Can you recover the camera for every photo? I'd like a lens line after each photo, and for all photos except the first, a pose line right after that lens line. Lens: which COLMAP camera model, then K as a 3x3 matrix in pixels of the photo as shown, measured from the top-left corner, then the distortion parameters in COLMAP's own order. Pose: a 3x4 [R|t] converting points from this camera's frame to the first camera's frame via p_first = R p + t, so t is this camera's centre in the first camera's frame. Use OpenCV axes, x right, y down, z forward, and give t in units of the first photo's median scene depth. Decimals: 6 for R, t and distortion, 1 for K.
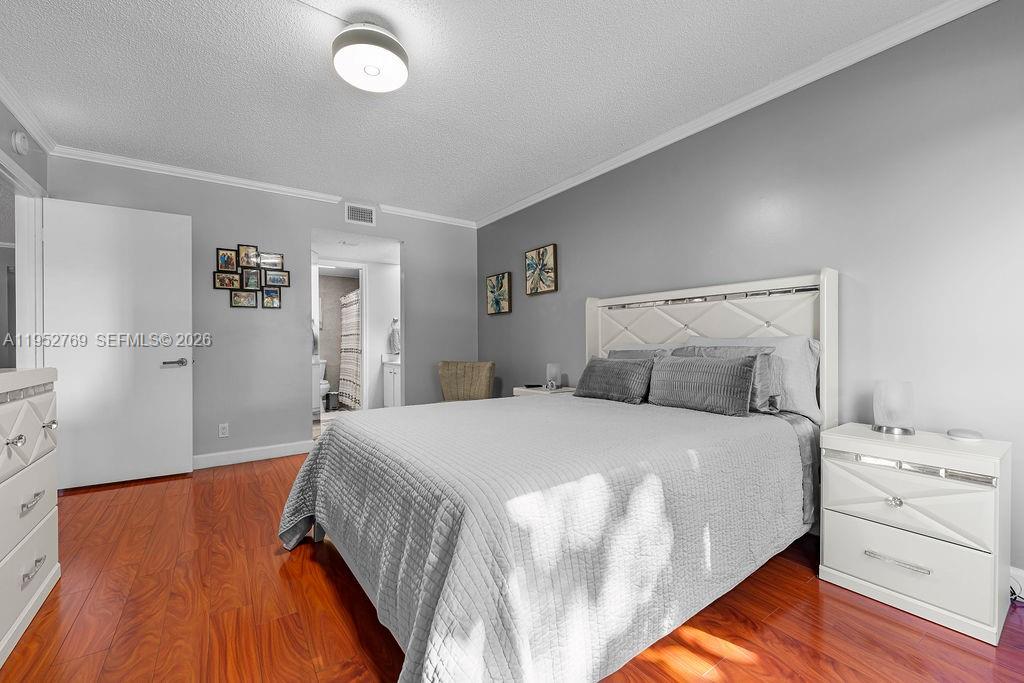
lens RADIAL K [[417.7, 0, 512.6], [0, 417.7, 345.2], [0, 0, 1]] dist [-0.001619, -0.001616]
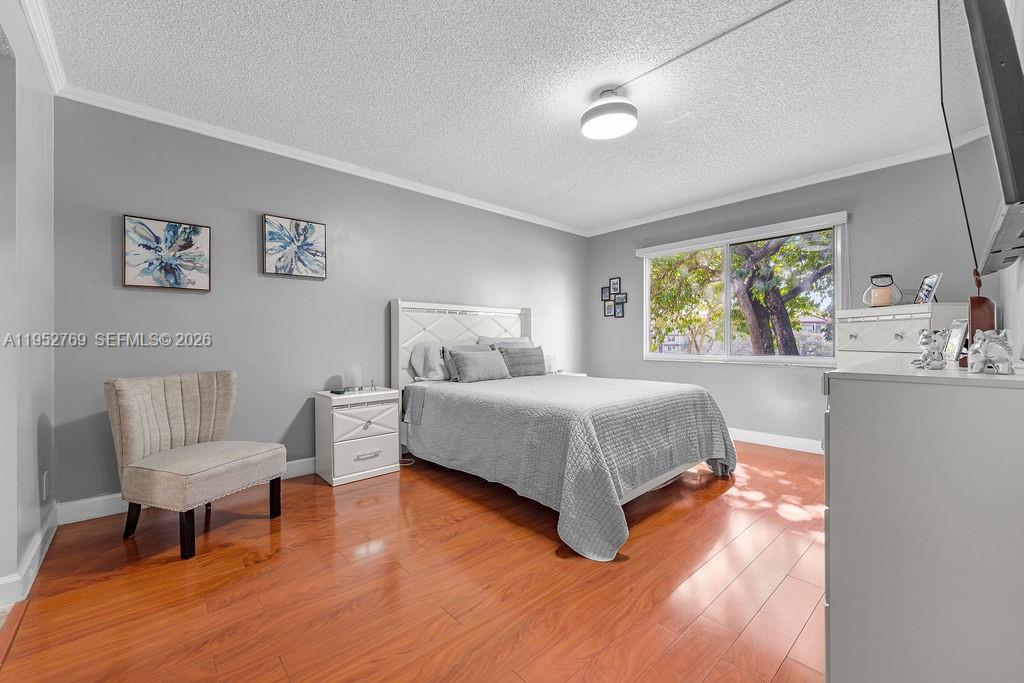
lens RADIAL K [[417.7, 0, 512.7], [0, 417.7, 340.7], [0, 0, 1]] dist [-0.001619, -0.001616]
pose [[-0.100707, 0.005515, 0.994901, -0.727859], [0.005095, 0.999974, -0.005028, 0.001532], [-0.994903, 0.004563, -0.100733, 0.651983]]
